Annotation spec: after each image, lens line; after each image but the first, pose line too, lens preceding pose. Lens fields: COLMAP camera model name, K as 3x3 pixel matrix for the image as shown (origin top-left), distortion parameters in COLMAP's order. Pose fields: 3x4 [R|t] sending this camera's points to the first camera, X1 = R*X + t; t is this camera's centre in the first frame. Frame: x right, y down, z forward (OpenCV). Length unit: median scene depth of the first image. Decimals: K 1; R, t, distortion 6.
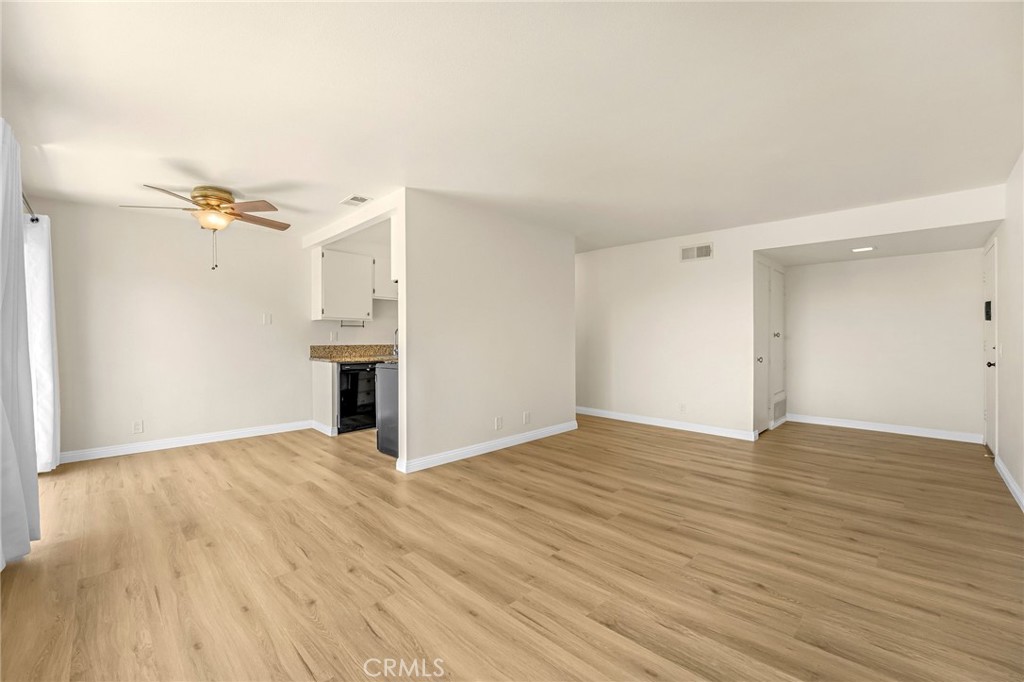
lens RADIAL K [[418.3, 0, 493.2], [0, 418.3, 338.8], [0, 0, 1]] dist [-0.026164, -0.000241]
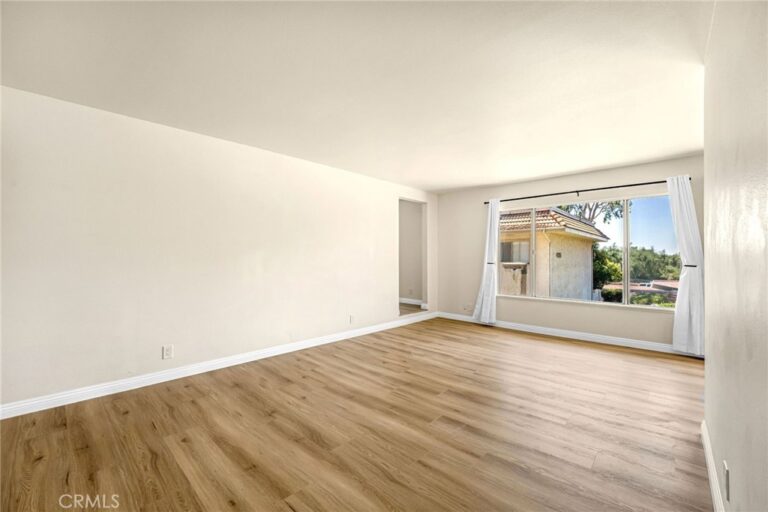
lens RADIAL K [[319.1, 0, 378.0], [0, 319.1, 259.1], [0, 0, 1]] dist [-0.025258, 0.000095]
pose [[-0.998674, -0.005209, -0.051209, 0.545161], [-0.005222, 0.999986, 0.000116, -0.001212], [0.051207, 0.000383, -0.998688, 1.970707]]
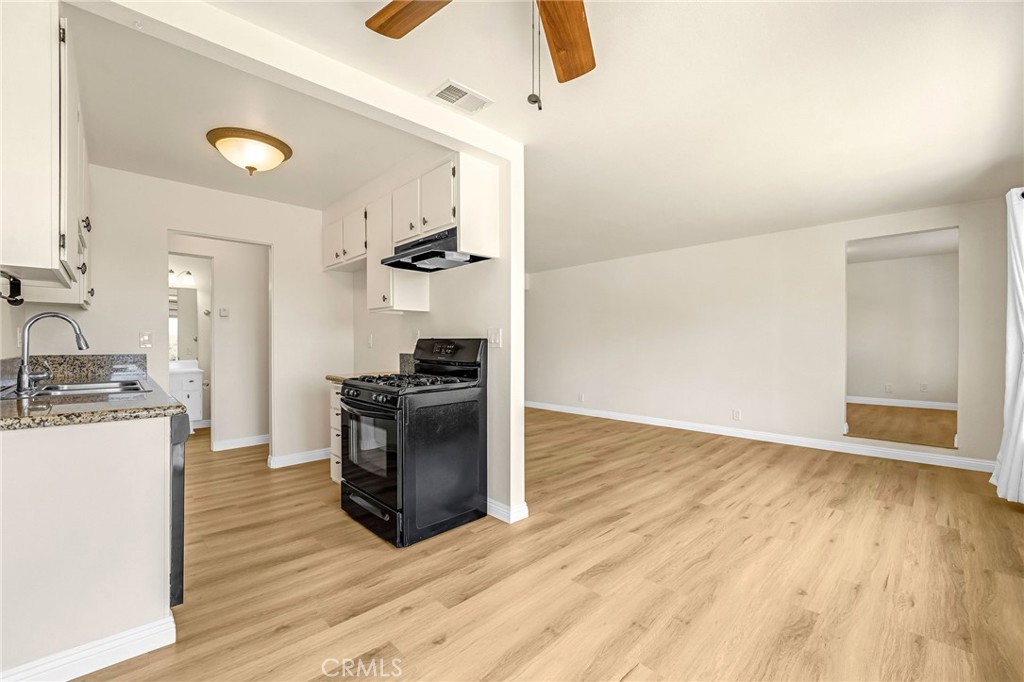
lens RADIAL K [[425.4, 0, 504.1], [0, 425.4, 345.1], [0, 0, 1]] dist [-0.025258, 0.000095]
pose [[0.008651, -0.001477, 0.999961, -1.259718], [0.001164, 0.999998, 0.001467, 0.003467], [-0.999962, 0.001151, 0.008652, 1.309660]]
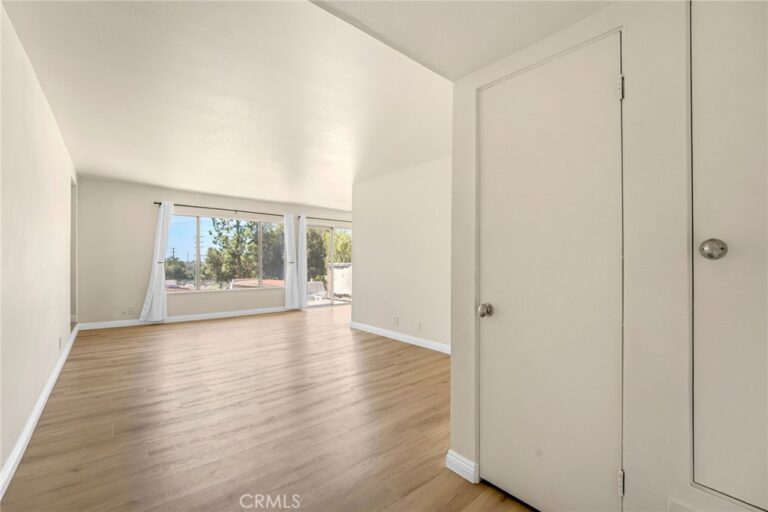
lens RADIAL K [[319.1, 0, 378.0], [0, 319.1, 259.1], [0, 0, 1]] dist [-0.025258, 0.000095]
pose [[-0.053234, -0.004945, -0.998570, 1.677263], [-0.005106, 0.999976, -0.004680, 0.001244], [0.998569, 0.004850, -0.053258, 1.543425]]
